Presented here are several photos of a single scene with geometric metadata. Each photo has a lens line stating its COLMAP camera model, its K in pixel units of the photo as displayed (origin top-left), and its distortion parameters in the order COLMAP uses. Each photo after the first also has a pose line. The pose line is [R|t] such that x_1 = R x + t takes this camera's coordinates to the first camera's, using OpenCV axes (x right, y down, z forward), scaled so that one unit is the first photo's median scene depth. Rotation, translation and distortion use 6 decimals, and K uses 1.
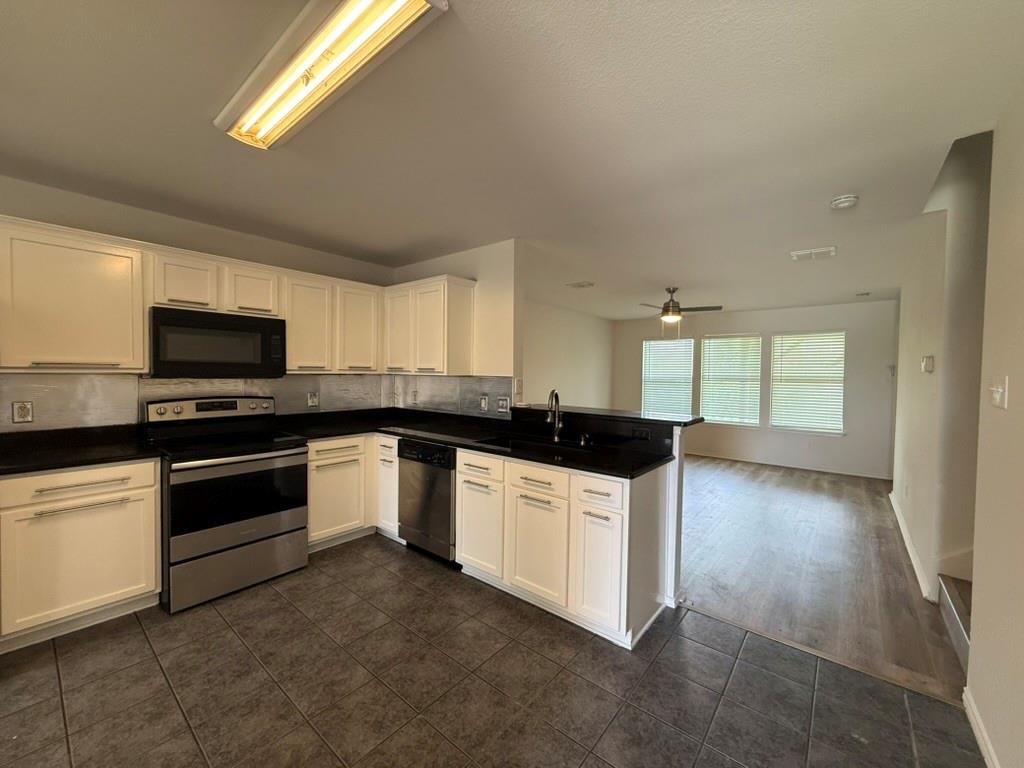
lens RADIAL K [[410.0, 0, 504.8], [0, 410.0, 383.4], [0, 0, 1]] dist [-0.000299, 0.000623]
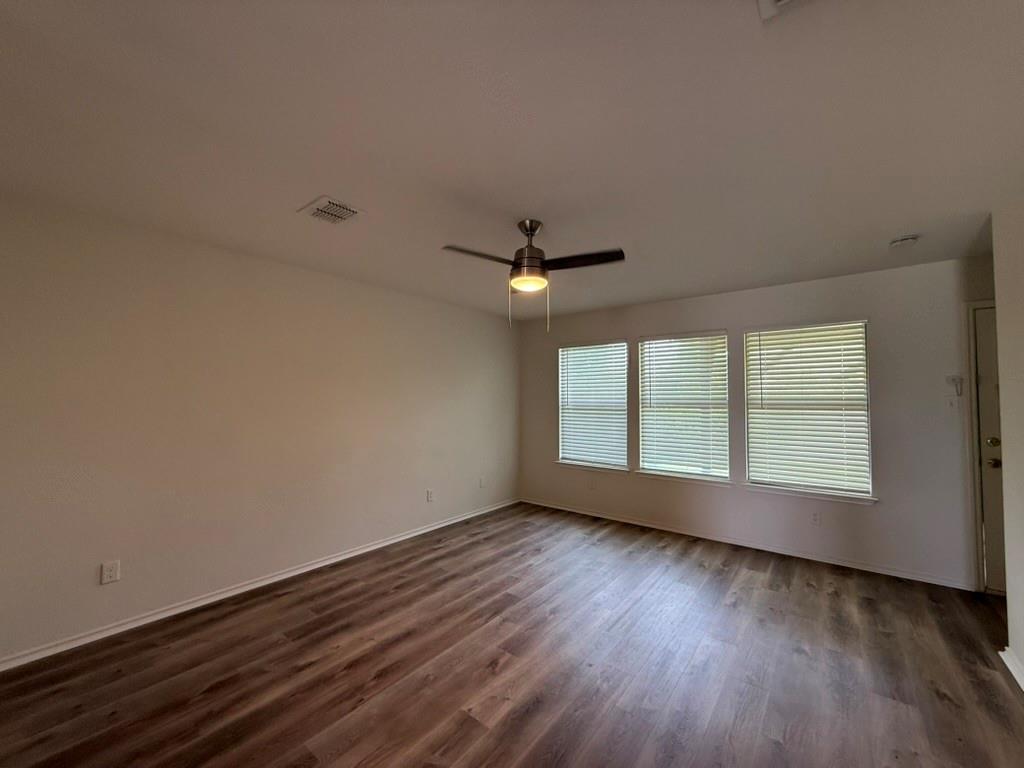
lens RADIAL K [[410.0, 0, 510.9], [0, 410.0, 385.6], [0, 0, 1]] dist [-0.000299, 0.000623]
pose [[0.999361, -0.012380, 0.033536, 0.376353], [0.014170, 0.998459, -0.053658, -0.012950], [-0.032820, 0.054099, 0.997996, 0.538685]]
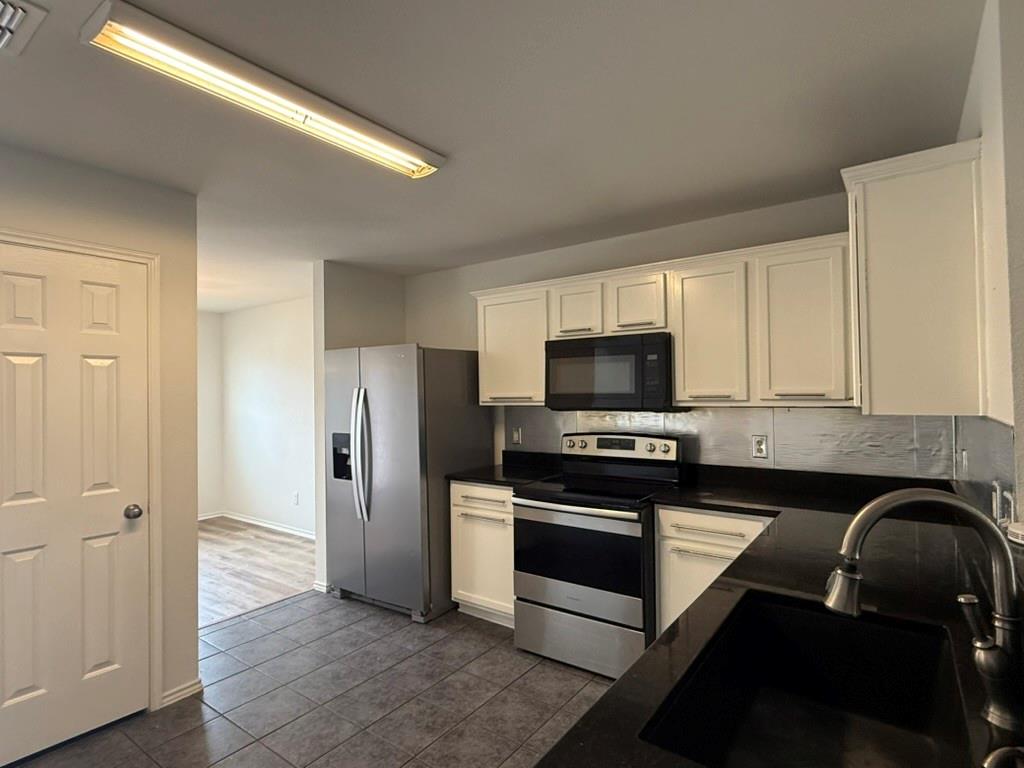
lens RADIAL K [[539.9, 0, 512.2], [0, 539.9, 385.6], [0, 0, 1]] dist [0.004572, -0.002192]
pose [[0.065773, -0.024503, -0.997534, 0.251084], [-0.013889, 0.999579, -0.025469, -0.021237], [0.997738, 0.015529, 0.065405, 0.431388]]
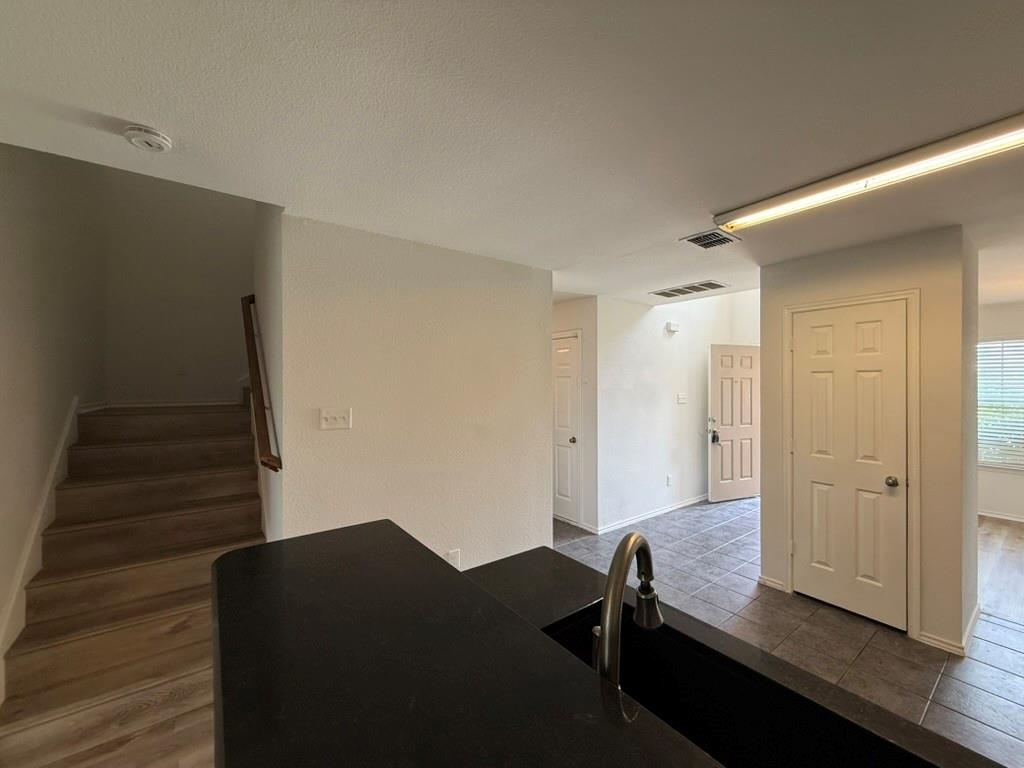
lens RADIAL K [[410.0, 0, 512.1], [0, 410.0, 384.6], [0, 0, 1]] dist [-0.000299, 0.000623]
pose [[-0.974037, -0.017428, 0.225715, 0.079282], [-0.009775, 0.999340, 0.034976, -0.051274], [-0.226176, 0.031861, -0.973565, 0.741678]]
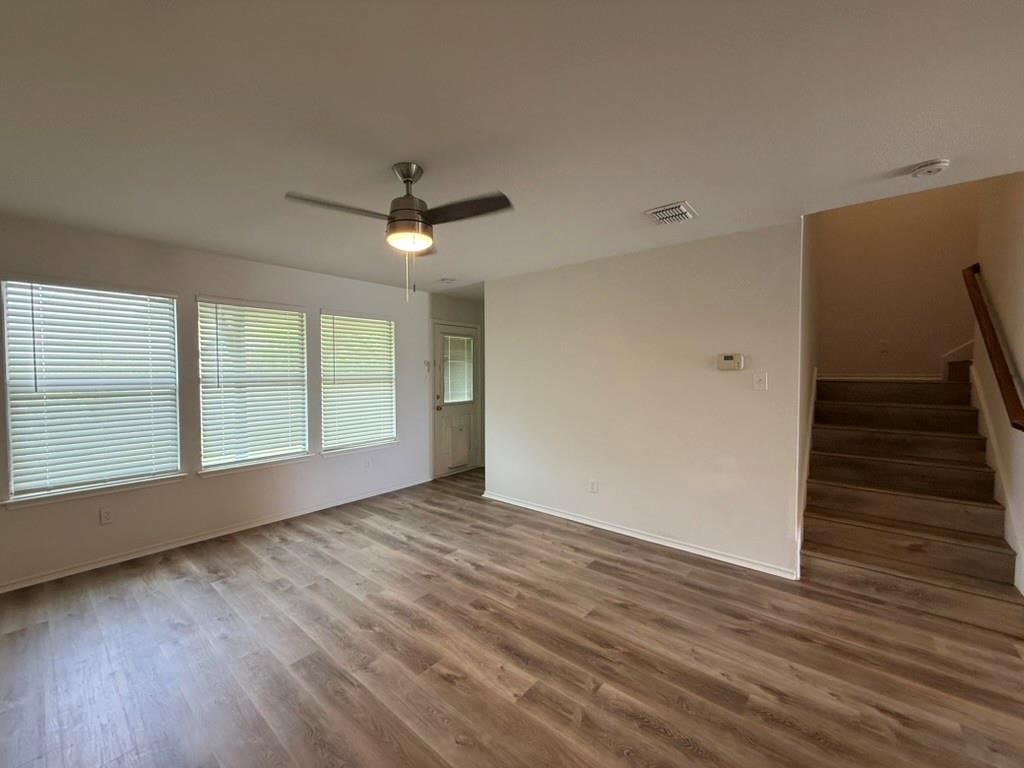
lens RADIAL K [[410.0, 0, 507.4], [0, 410.0, 382.8], [0, 0, 1]] dist [-0.000299, 0.000623]
pose [[-0.003610, -0.041846, 0.999118, -0.010719], [0.030317, 0.998660, 0.041936, -0.032083], [-0.999534, 0.030442, -0.002337, 0.935000]]
